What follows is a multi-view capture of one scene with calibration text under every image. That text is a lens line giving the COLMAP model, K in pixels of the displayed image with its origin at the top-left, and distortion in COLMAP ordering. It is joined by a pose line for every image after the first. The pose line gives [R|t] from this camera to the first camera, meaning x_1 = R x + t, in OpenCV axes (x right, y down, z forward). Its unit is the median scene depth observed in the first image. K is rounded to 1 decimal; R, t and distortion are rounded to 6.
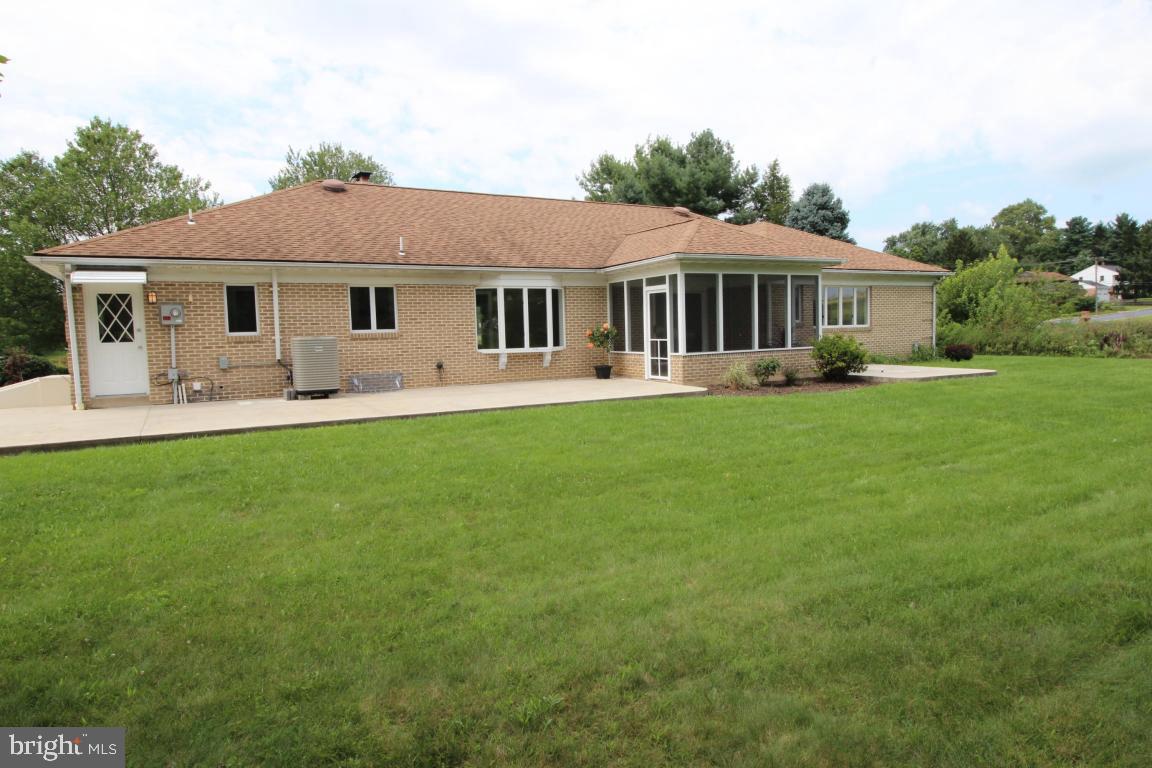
lens RADIAL K [[734.8, 0, 576.5], [0, 734.8, 382.0], [0, 0, 1]] dist [-0.001620, 0.000193]
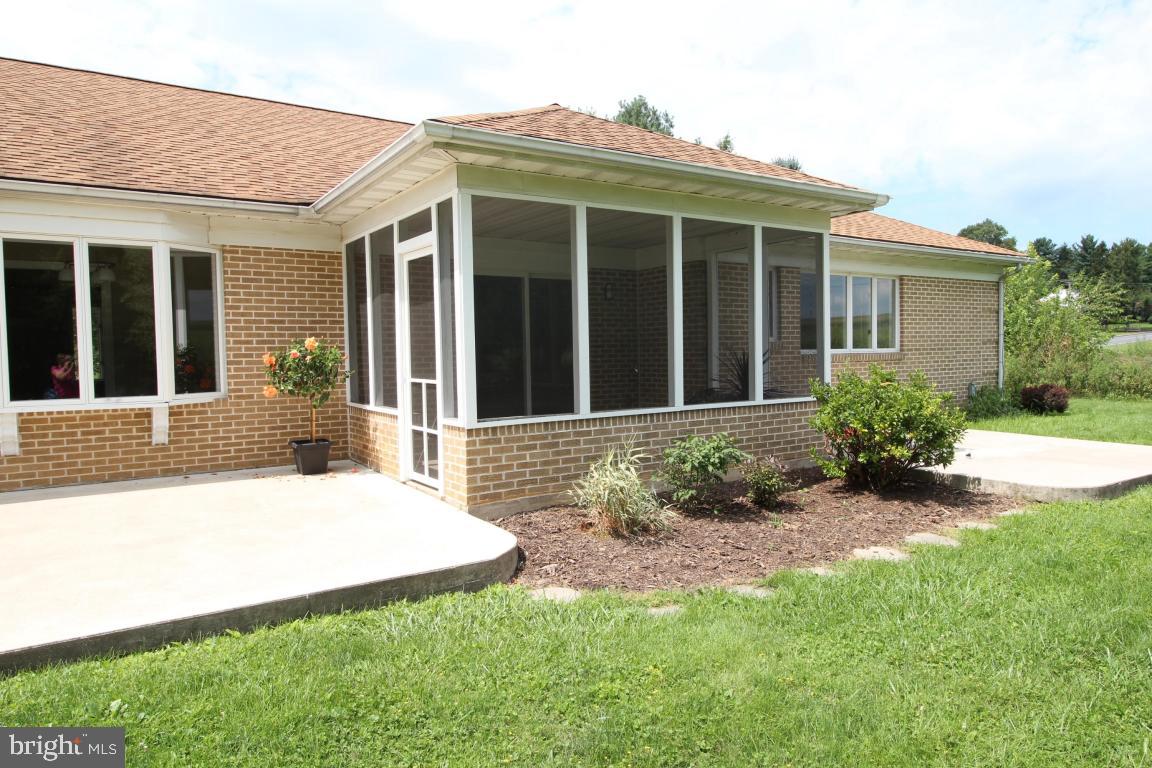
lens RADIAL K [[734.8, 0, 576.1], [0, 734.8, 385.1], [0, 0, 1]] dist [-0.001620, 0.000193]
pose [[0.997965, 0.007789, 0.063284, 0.159561], [-0.006136, 0.999636, -0.026264, -0.043682], [-0.063465, 0.025822, 0.997650, 0.588918]]
